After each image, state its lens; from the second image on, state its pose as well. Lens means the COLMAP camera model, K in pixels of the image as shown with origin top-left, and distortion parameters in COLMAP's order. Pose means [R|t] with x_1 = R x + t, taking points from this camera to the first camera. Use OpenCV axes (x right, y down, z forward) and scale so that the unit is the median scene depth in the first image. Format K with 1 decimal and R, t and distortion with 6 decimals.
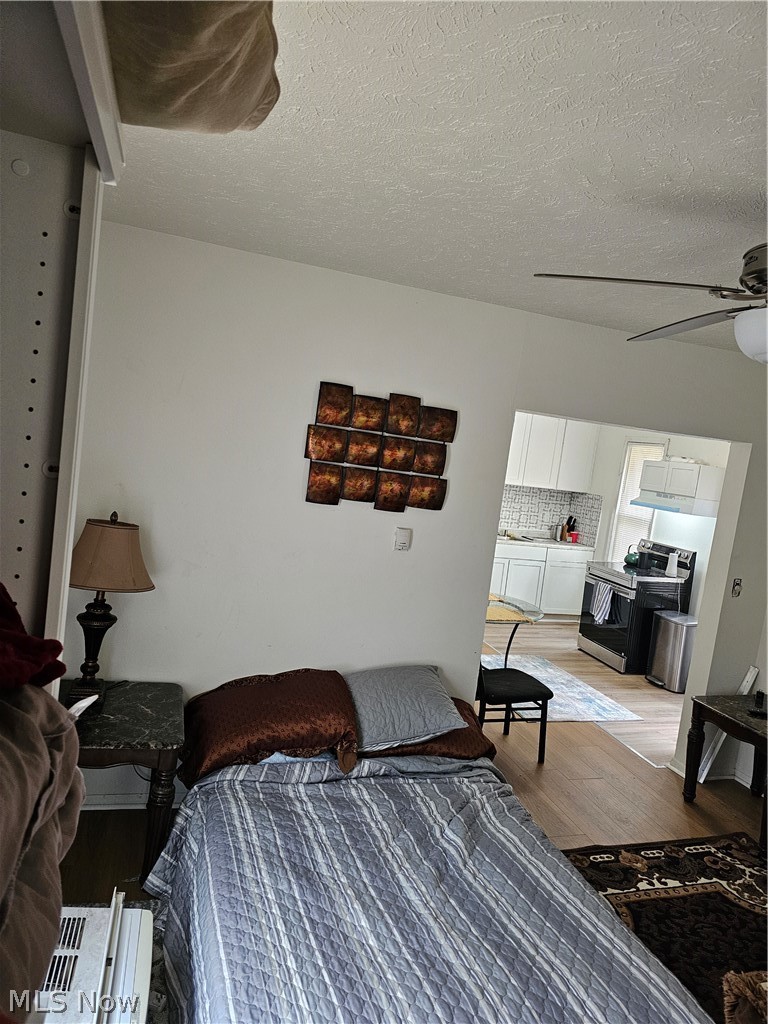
lens RADIAL K [[684.1, 0, 383.7], [0, 684.1, 499.2], [0, 0, 1]] dist [0.032906, 0.000136]
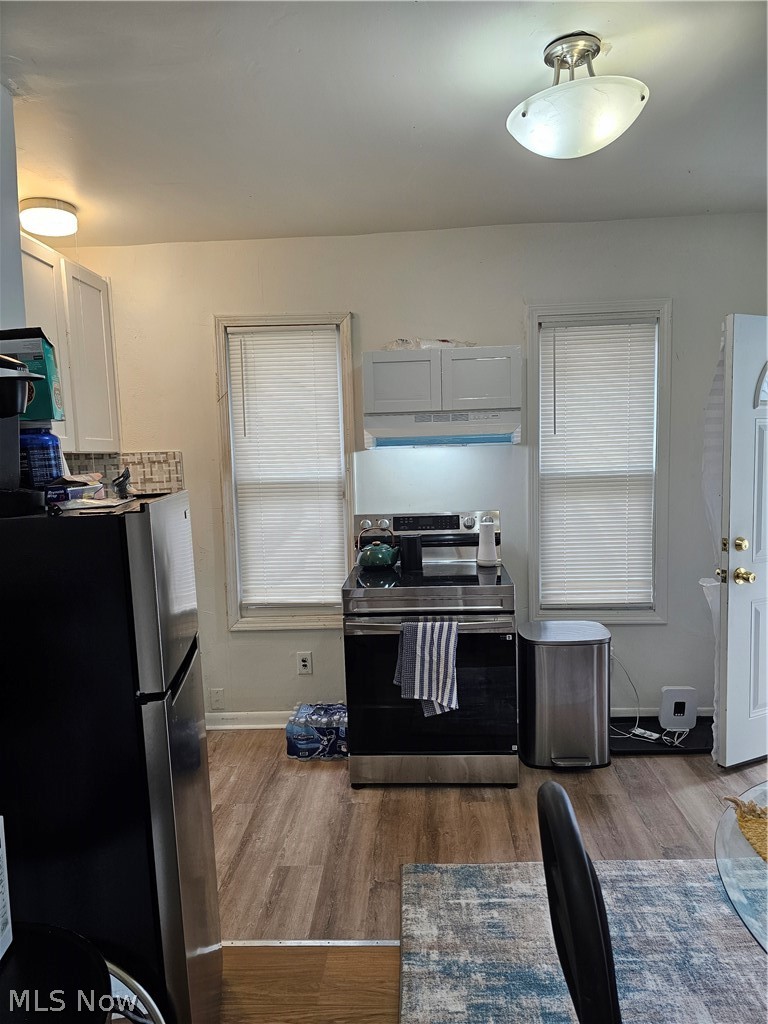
lens RADIAL K [[675.3, 0, 384.0], [0, 675.3, 516.2], [0, 0, 1]] dist [0.078968, -0.068971]
pose [[0.326371, -0.212464, 0.921054, -0.080305], [0.143811, 0.974229, 0.173771, -0.025769], [-0.934238, 0.075744, 0.348515, 0.823306]]
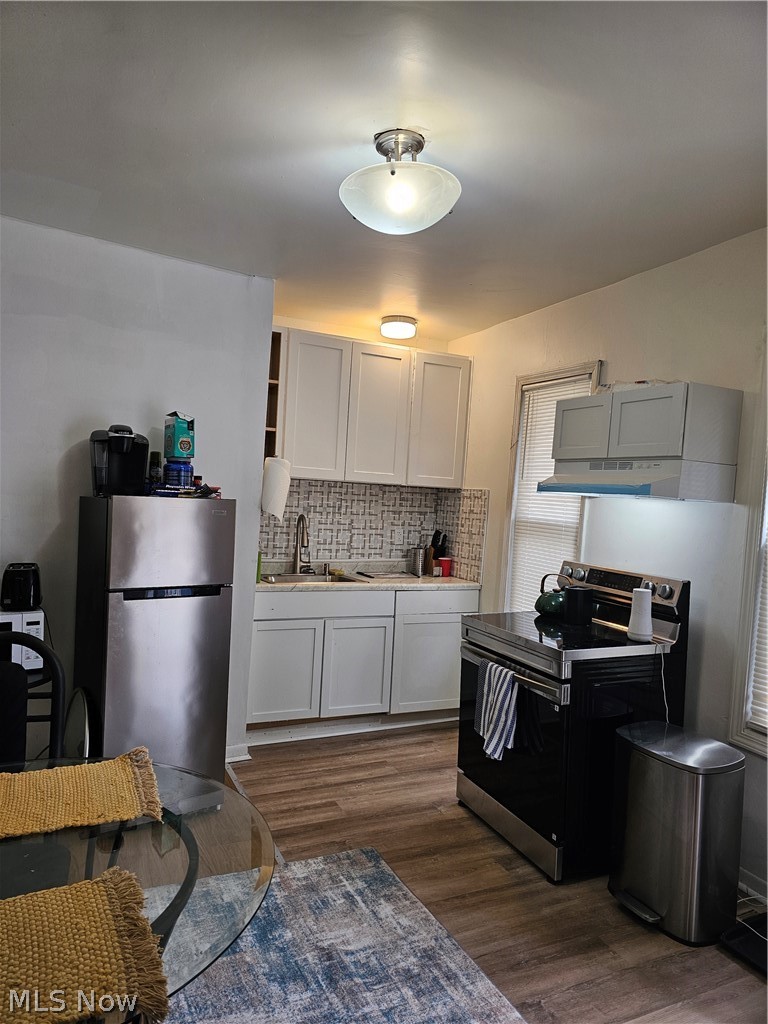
lens RADIAL K [[675.3, 0, 384.0], [0, 675.3, 516.2], [0, 0, 1]] dist [0.078968, -0.068971]
pose [[0.987462, -0.068976, 0.141987, 0.179304], [0.073252, 0.996997, -0.025105, 0.028311], [-0.139829, 0.035191, 0.989550, 0.533708]]
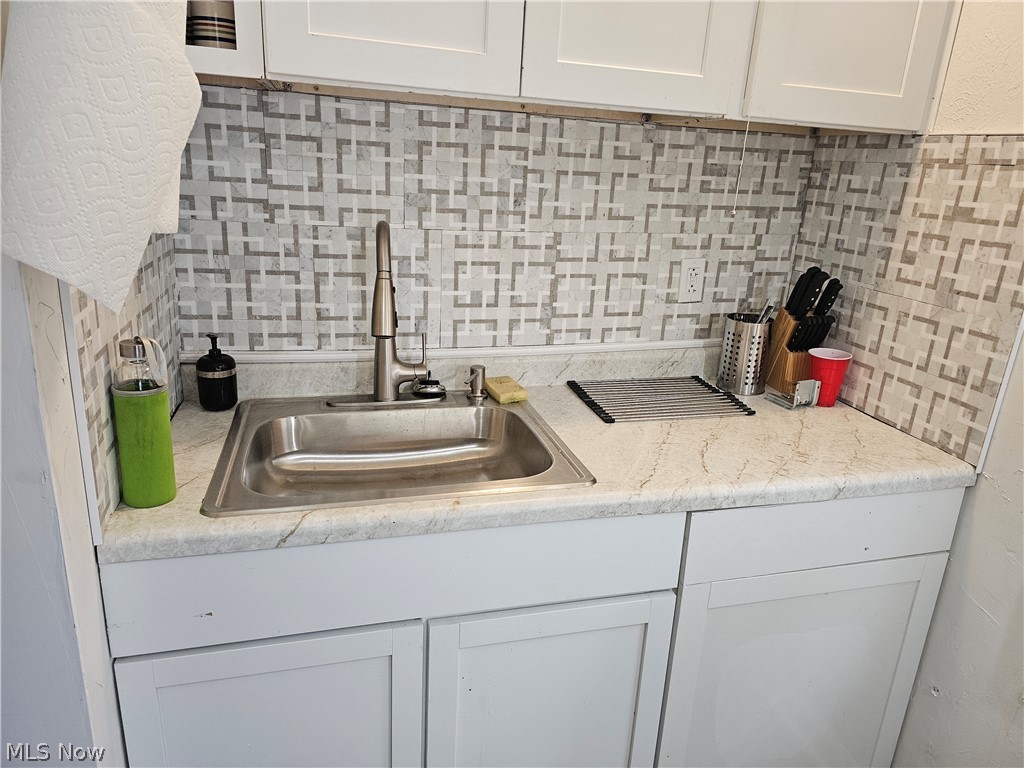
lens RADIAL K [[675.3, 0, 530.3], [0, 675.3, 371.5], [0, 0, 1]] dist [0.078968, -0.068971]
pose [[0.998236, -0.055979, -0.019770, 0.236794], [0.059034, 0.971226, 0.230728, 0.004181], [0.006285, -0.231488, 0.972817, 0.977297]]
